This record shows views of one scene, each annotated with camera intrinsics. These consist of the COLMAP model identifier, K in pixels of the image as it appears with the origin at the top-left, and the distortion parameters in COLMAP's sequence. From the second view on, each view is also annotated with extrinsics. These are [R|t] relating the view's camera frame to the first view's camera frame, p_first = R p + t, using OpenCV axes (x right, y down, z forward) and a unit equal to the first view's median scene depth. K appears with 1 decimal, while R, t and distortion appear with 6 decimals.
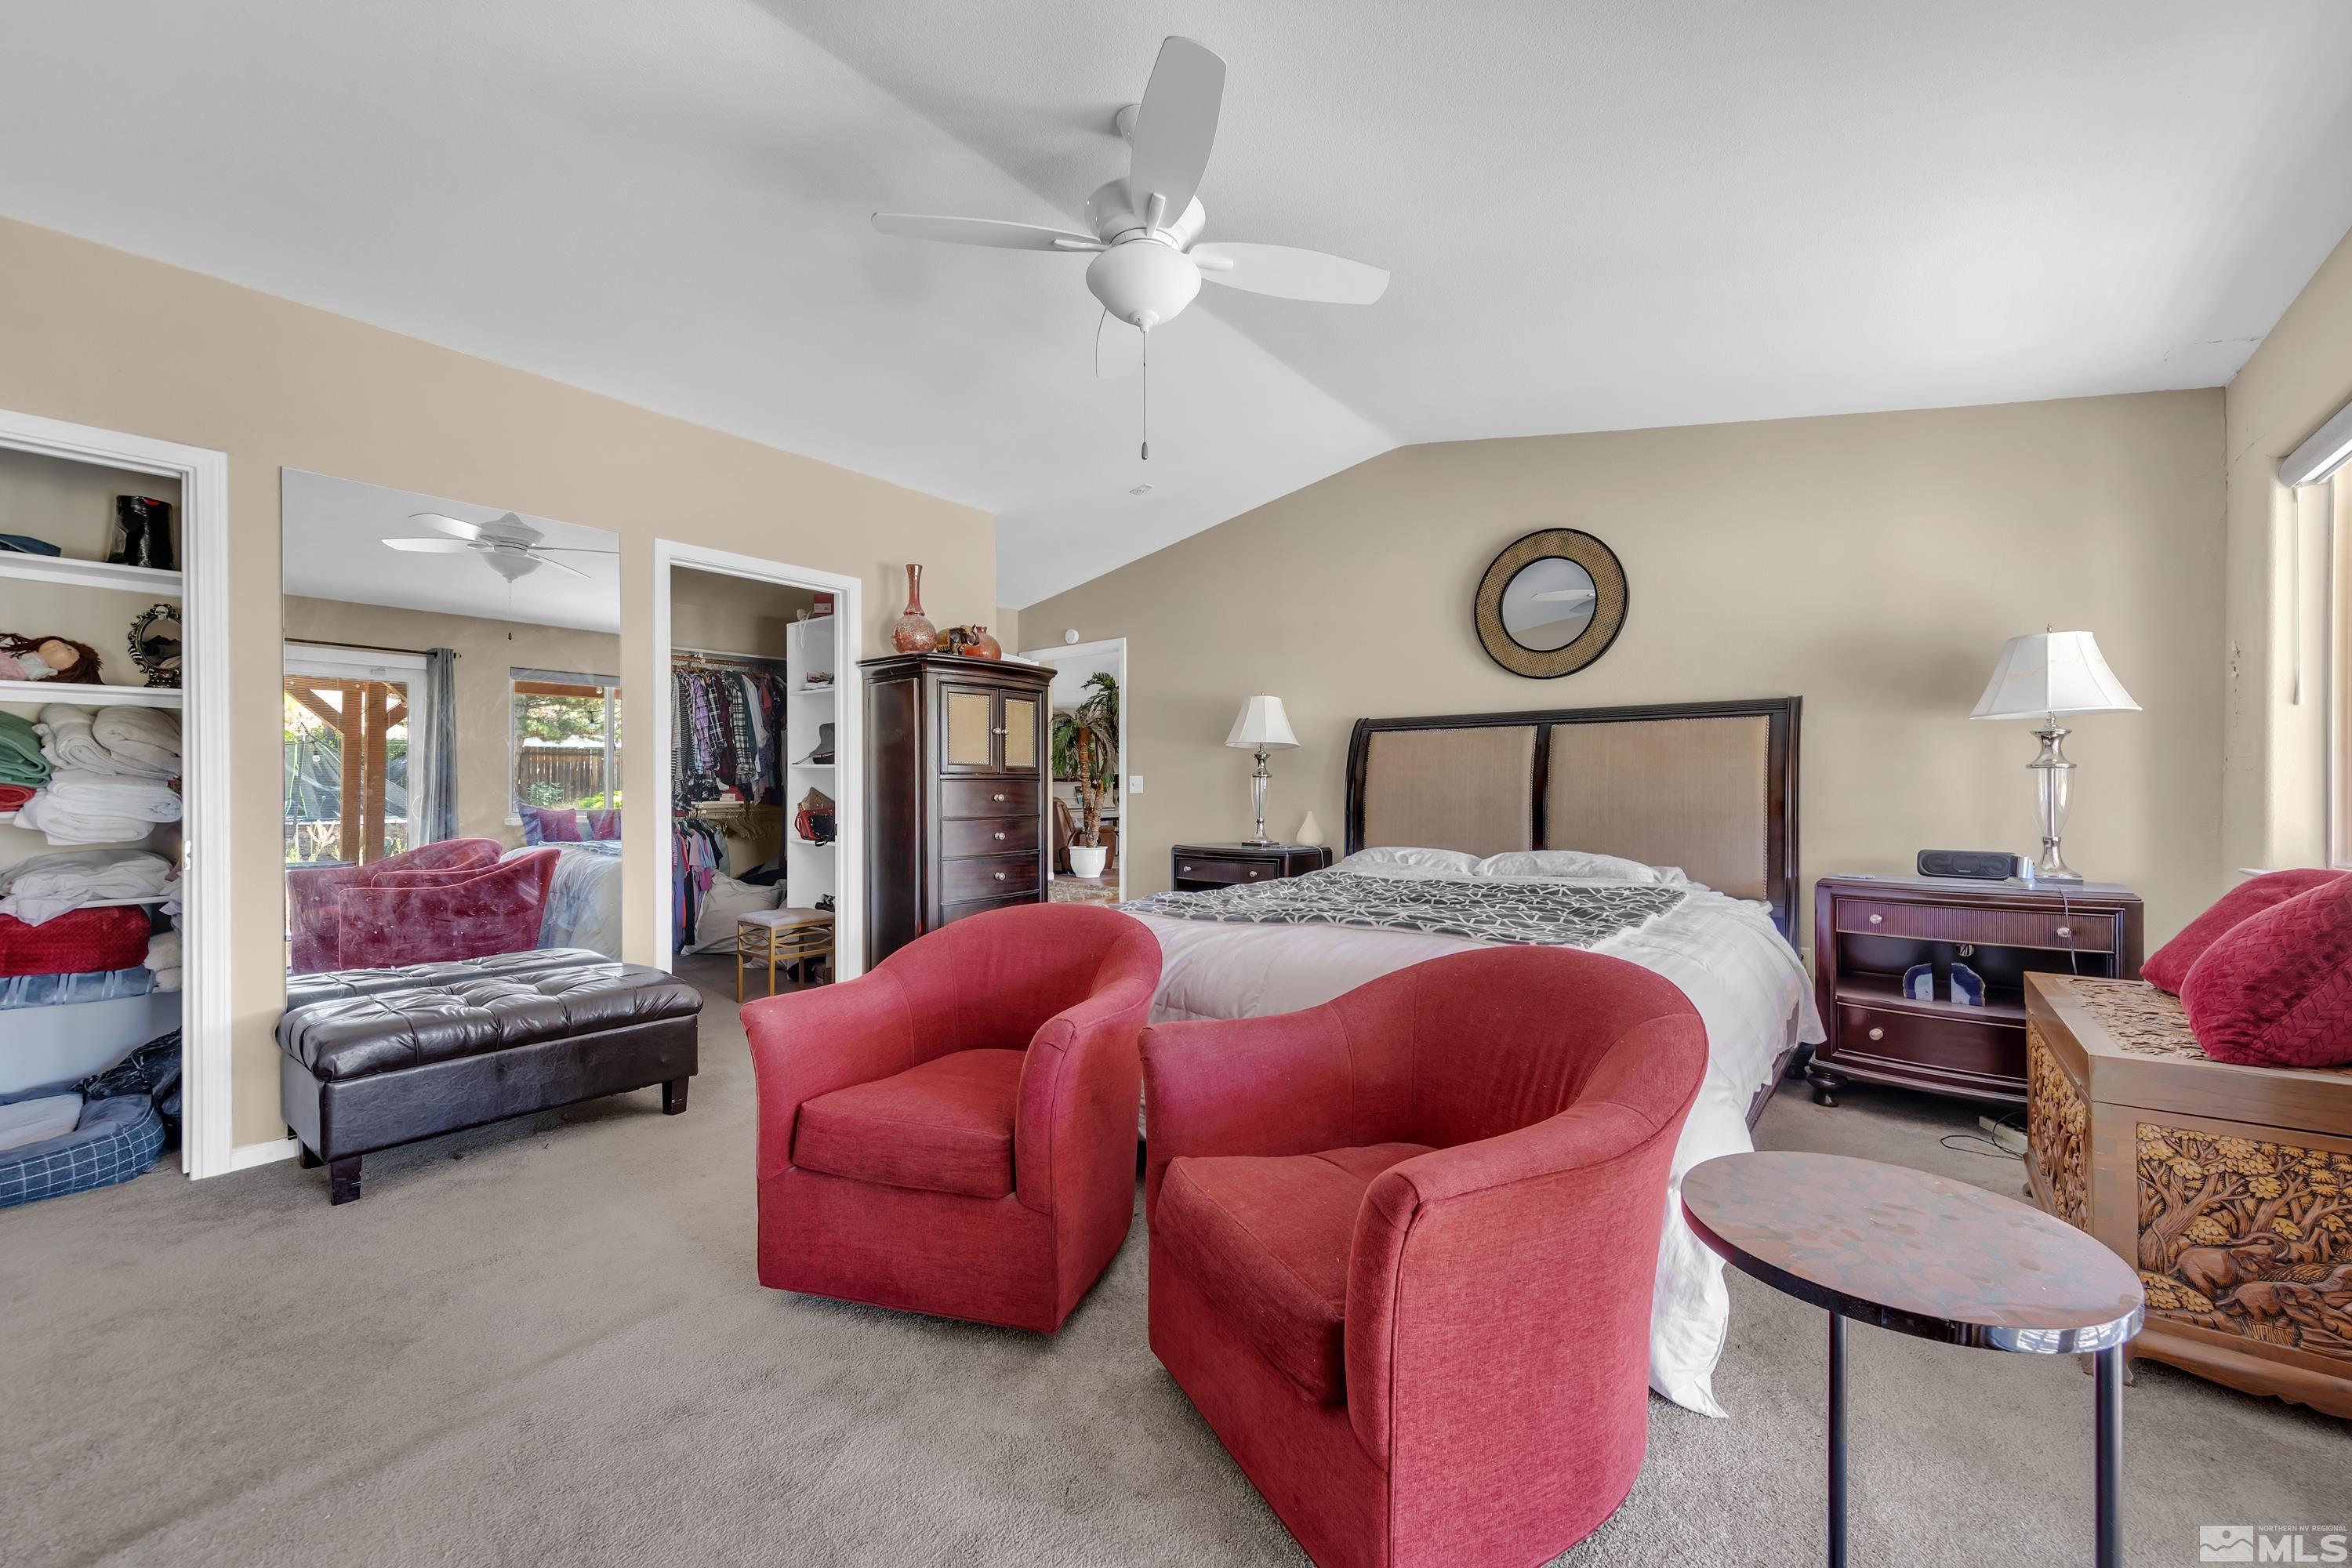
lens RADIAL K [[882.1, 0, 1184.7], [0, 882.1, 790.2], [0, 0, 1]] dist [-0.000168, 0.000003]
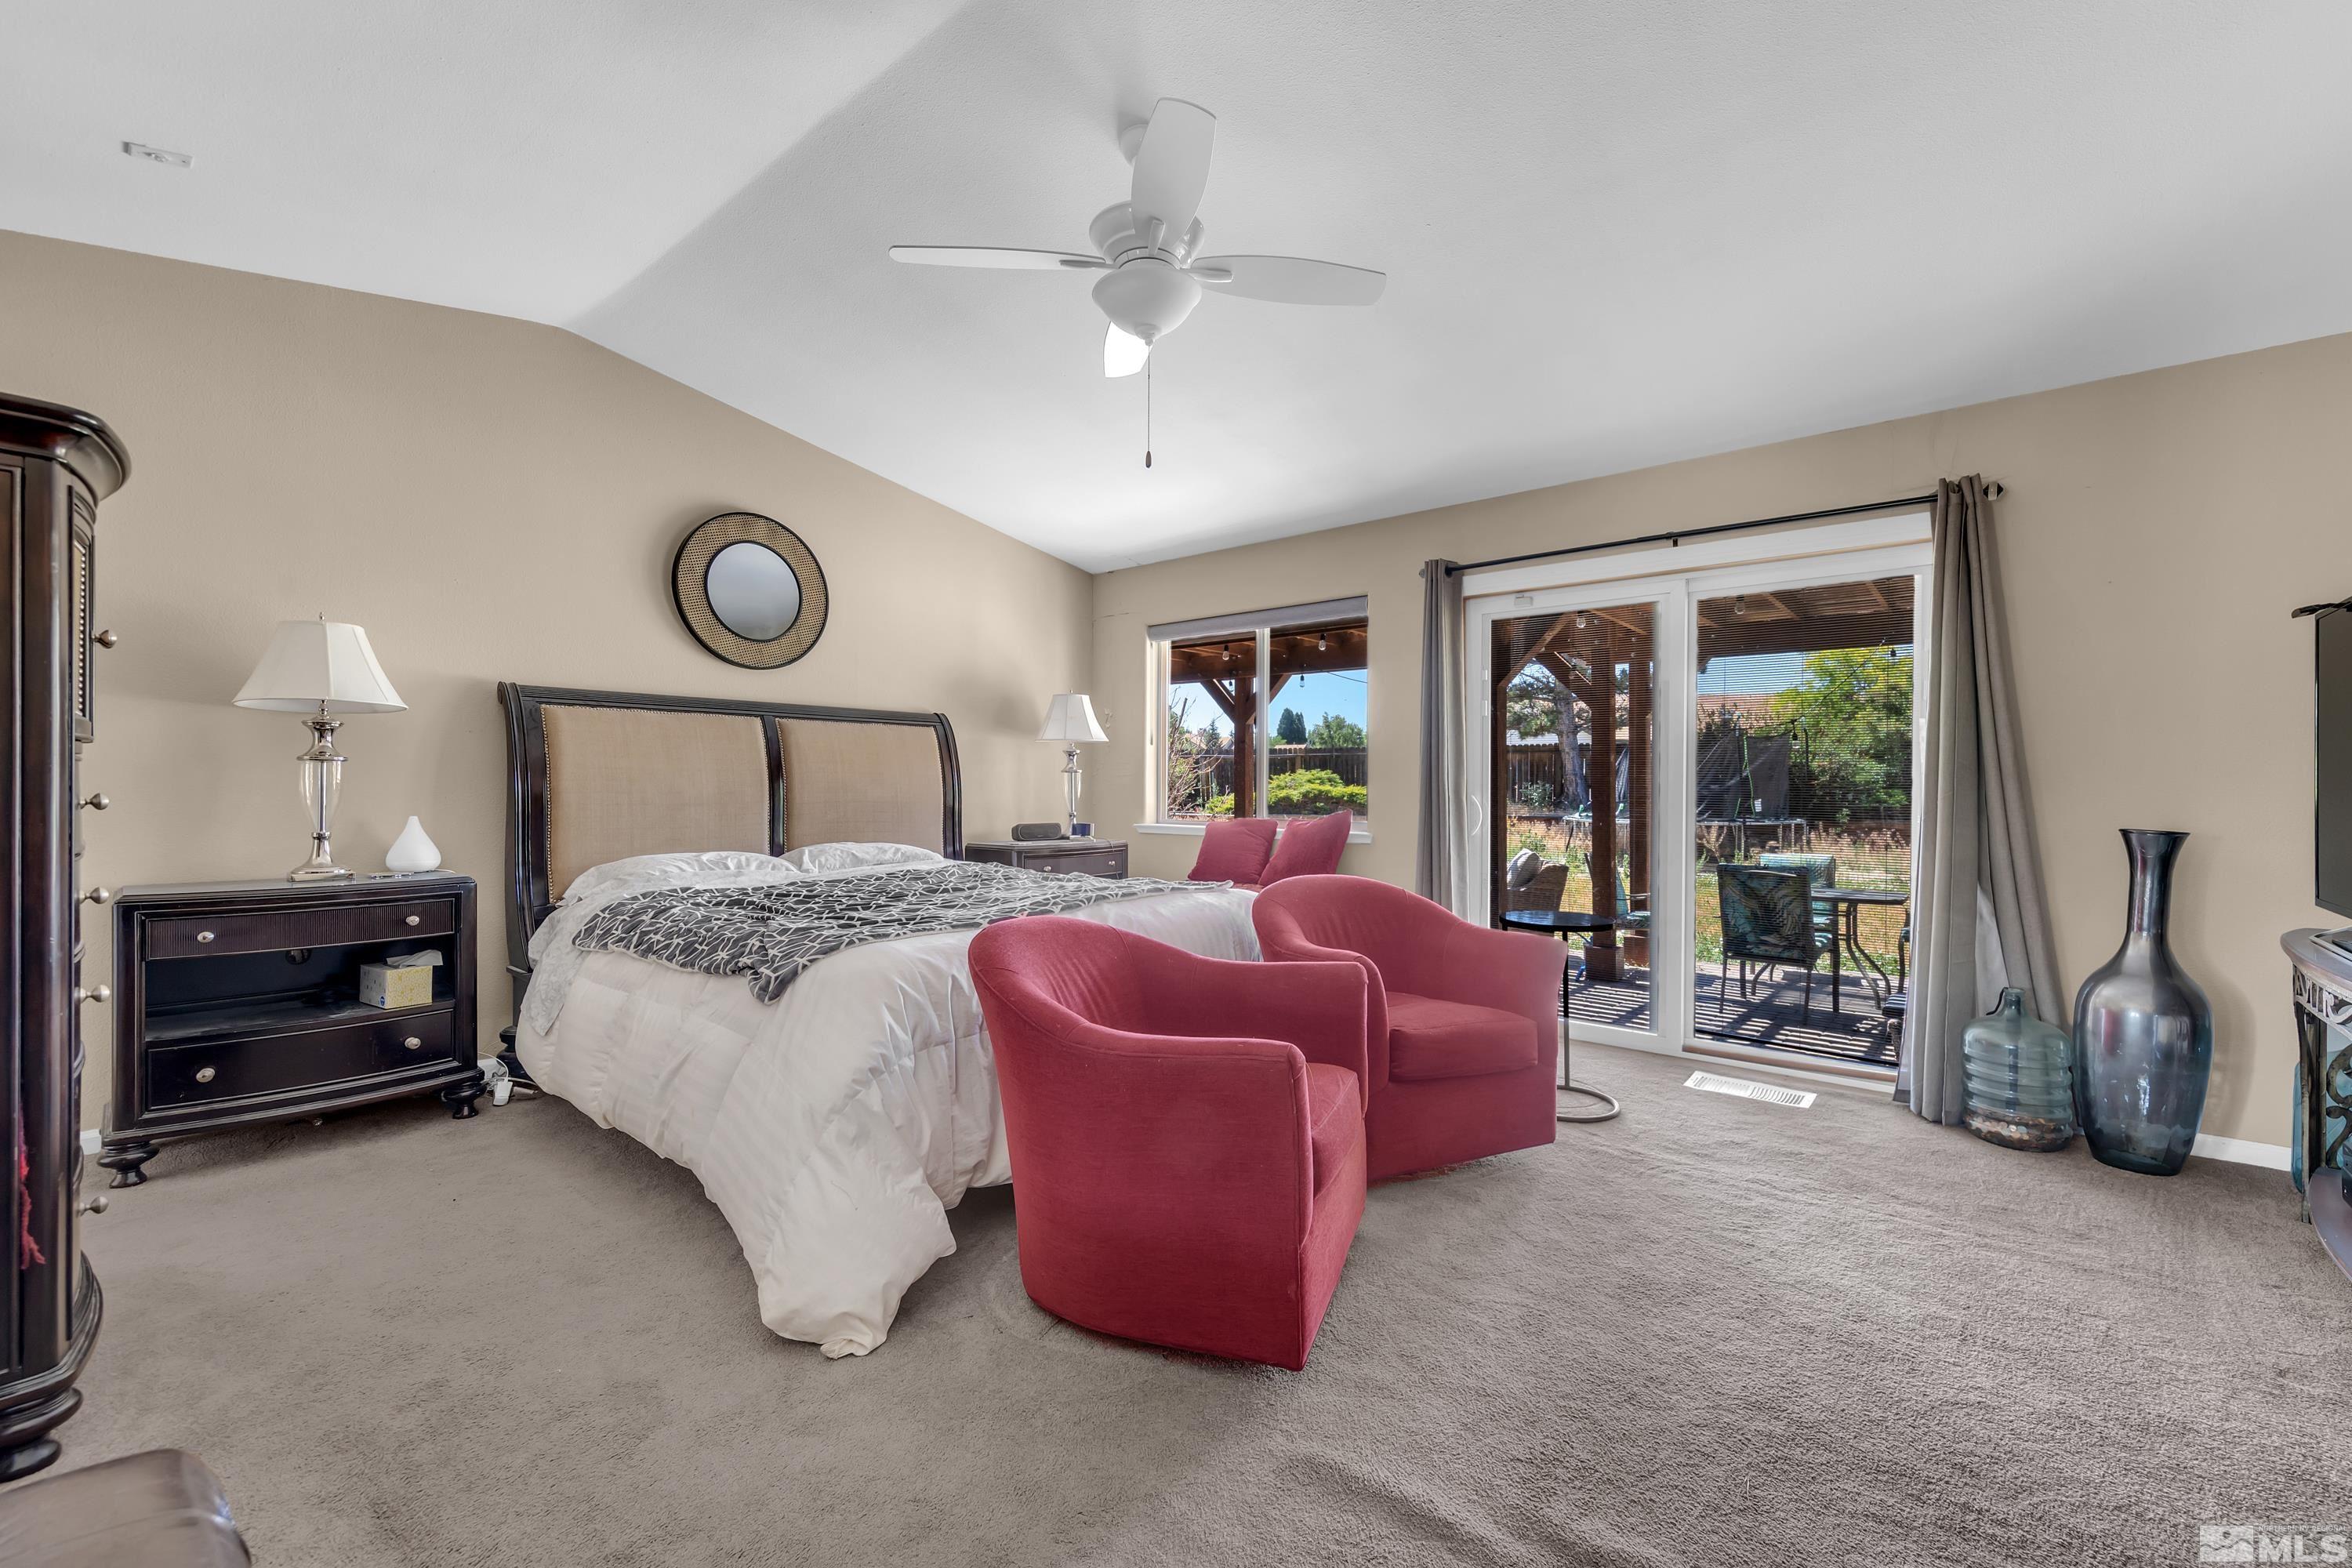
lens RADIAL K [[928.8, 0, 1183.0], [0, 928.8, 783.8], [0, 0, 1]] dist [-0.003548, 0.000301]
pose [[0.043613, 0.001338, 0.999048, -0.590013], [-0.003228, 0.999994, -0.001198, -0.000785], [-0.999043, -0.003172, 0.043617, 0.494972]]
